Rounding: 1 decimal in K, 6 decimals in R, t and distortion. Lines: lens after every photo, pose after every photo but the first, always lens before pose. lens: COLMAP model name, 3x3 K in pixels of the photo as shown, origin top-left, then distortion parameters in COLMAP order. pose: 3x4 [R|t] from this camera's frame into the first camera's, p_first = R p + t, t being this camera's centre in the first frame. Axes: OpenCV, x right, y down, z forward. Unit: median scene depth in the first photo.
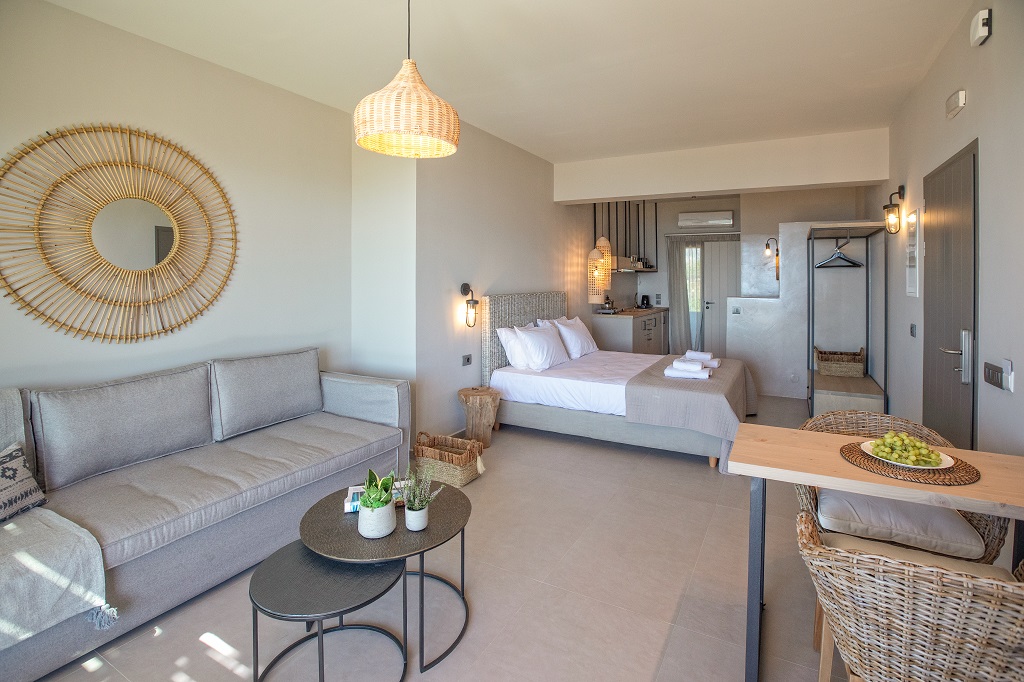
lens RADIAL K [[461.9, 0, 510.3], [0, 461.9, 271.8], [0, 0, 1]] dist [0.001057, 0.000382]
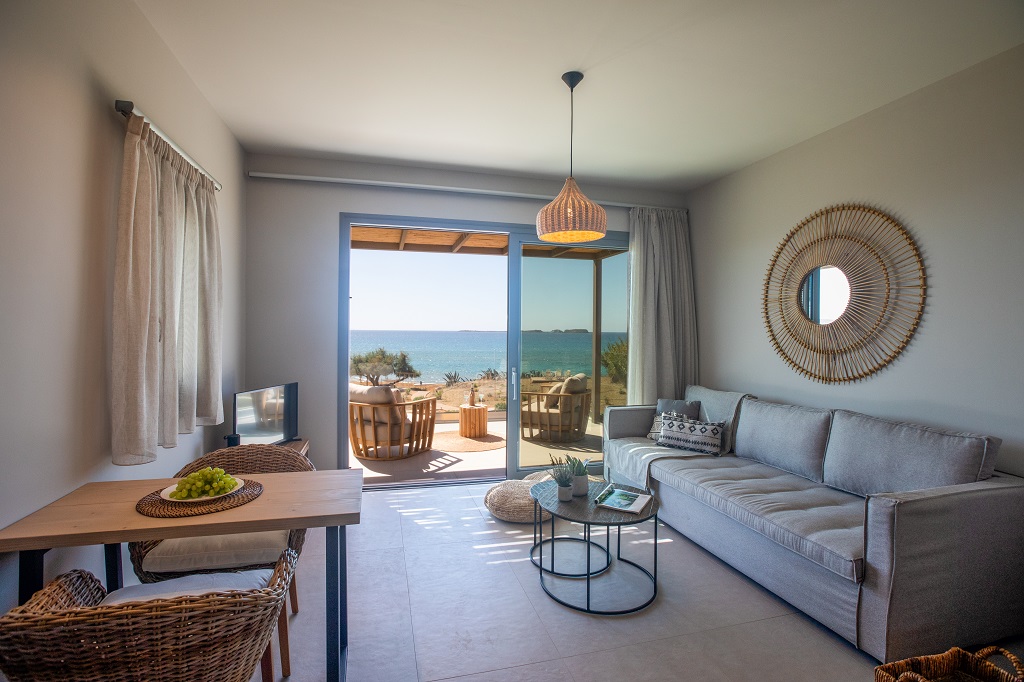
lens RADIAL K [[468.3, 0, 506.1], [0, 468.3, 331.8], [0, 0, 1]] dist [-0.036667, 0.001394]
pose [[-0.688225, -0.008394, -0.725449, 0.557170], [-0.005551, 0.999965, -0.006303, 0.024872], [0.725476, -0.000311, -0.688247, 1.056314]]
